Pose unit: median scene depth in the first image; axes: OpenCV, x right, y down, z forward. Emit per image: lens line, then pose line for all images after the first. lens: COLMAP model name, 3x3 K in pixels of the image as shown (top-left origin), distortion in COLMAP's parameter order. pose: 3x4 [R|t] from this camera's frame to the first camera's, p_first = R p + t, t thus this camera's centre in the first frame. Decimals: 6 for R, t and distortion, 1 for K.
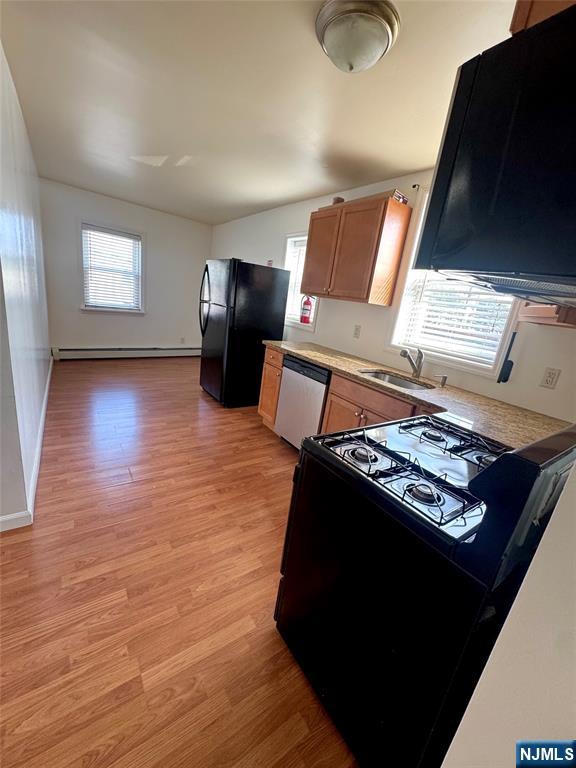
lens RADIAL K [[308.8, 0, 288.8], [0, 308.8, 382.7], [0, 0, 1]] dist [-0.000478, 0.000229]
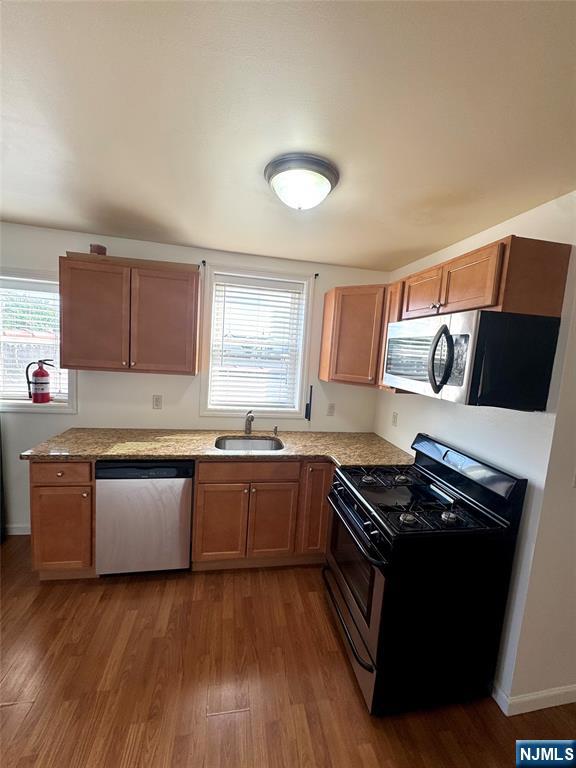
lens RADIAL K [[308.8, 0, 288.6], [0, 308.8, 383.8], [0, 0, 1]] dist [-0.000478, 0.000229]
pose [[0.416251, -0.208762, 0.884959, -0.443769], [0.232762, 0.965320, 0.118237, -0.265804], [-0.878952, 0.156769, 0.450408, 0.310496]]
